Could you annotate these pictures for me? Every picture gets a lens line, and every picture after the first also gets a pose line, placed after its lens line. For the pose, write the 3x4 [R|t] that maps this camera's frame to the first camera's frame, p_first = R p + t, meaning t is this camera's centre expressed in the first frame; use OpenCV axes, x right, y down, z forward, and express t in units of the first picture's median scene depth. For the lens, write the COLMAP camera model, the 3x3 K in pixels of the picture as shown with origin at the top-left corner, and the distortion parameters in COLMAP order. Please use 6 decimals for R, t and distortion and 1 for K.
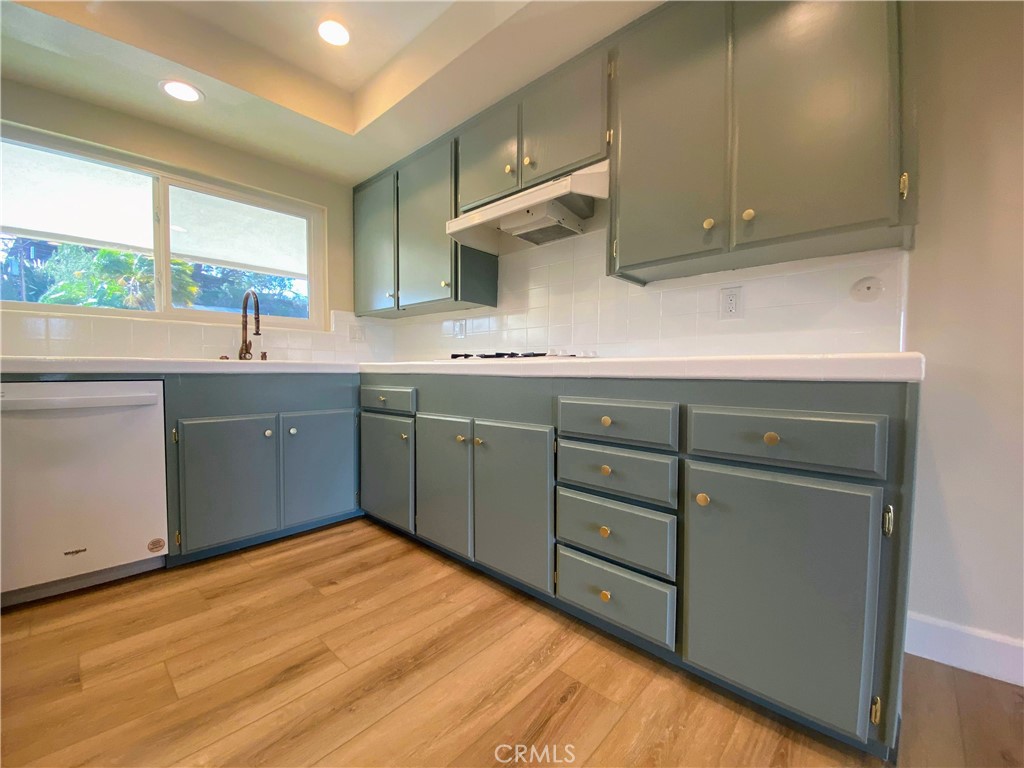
lens RADIAL K [[414.9, 0, 516.2], [0, 414.9, 387.8], [0, 0, 1]] dist [0.008649, -0.013081]
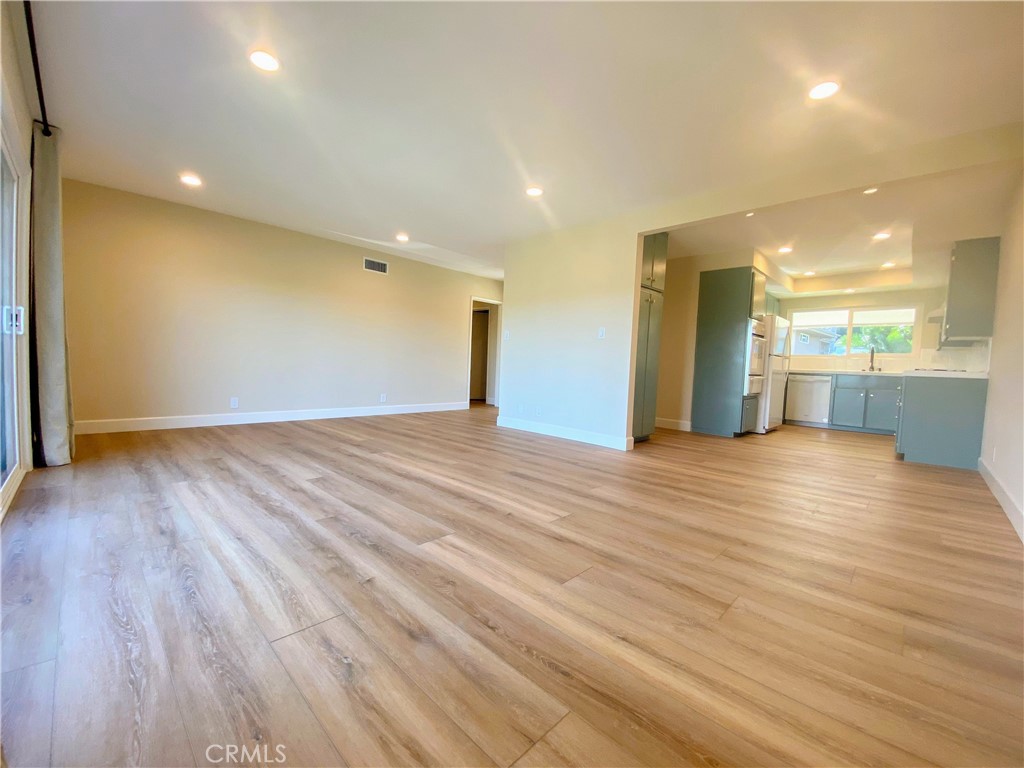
lens RADIAL K [[414.9, 0, 513.3], [0, 414.9, 383.7], [0, 0, 1]] dist [0.008649, -0.013081]
pose [[-0.035587, 0.041934, -0.998486, 3.002830], [-0.079292, 0.995851, 0.044649, 0.113218], [0.996216, 0.080760, -0.032114, -1.733156]]
